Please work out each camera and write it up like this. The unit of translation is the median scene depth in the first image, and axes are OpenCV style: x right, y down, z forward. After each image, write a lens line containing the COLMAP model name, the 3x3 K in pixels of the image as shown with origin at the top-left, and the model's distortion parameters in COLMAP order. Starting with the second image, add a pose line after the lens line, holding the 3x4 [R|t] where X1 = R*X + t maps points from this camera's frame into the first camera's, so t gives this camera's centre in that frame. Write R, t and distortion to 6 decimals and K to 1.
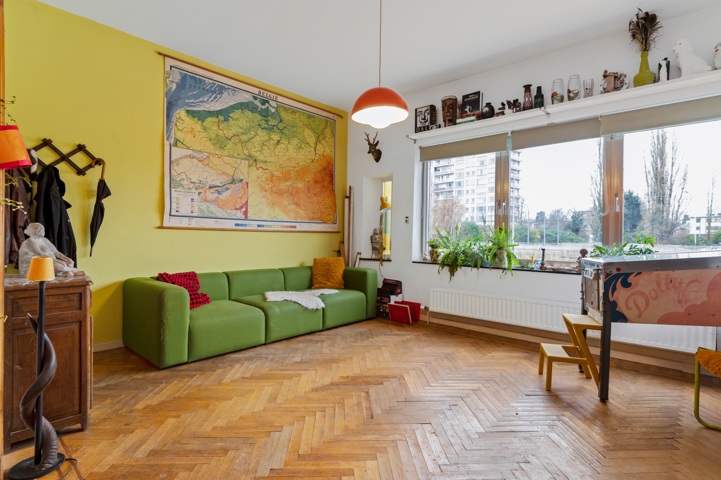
lens RADIAL K [[377.7, 0, 361.3], [0, 377.7, 240.0], [0, 0, 1]] dist [0.002739, 0.000786]
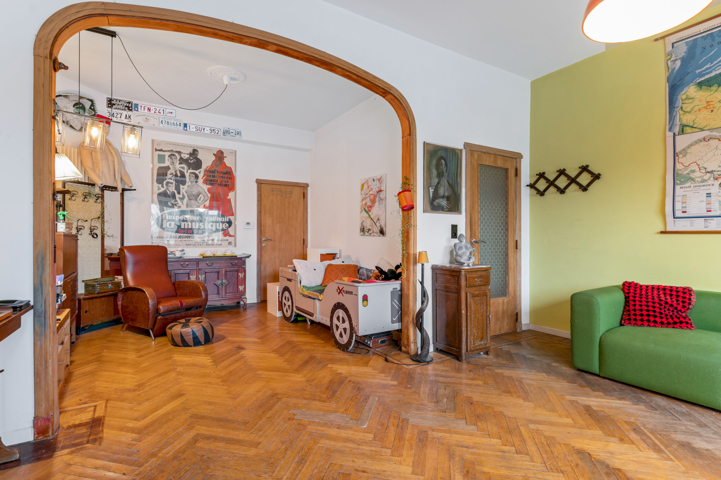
lens RADIAL K [[360.2, 0, 360.7], [0, 360.2, 239.6], [0, 0, 1]] dist [-0.001336, -0.000650]
pose [[-0.293380, -0.010769, -0.955935, 0.473127], [-0.011149, 0.999907, -0.007842, -0.001468], [0.955931, 0.008357, -0.293473, 0.563069]]
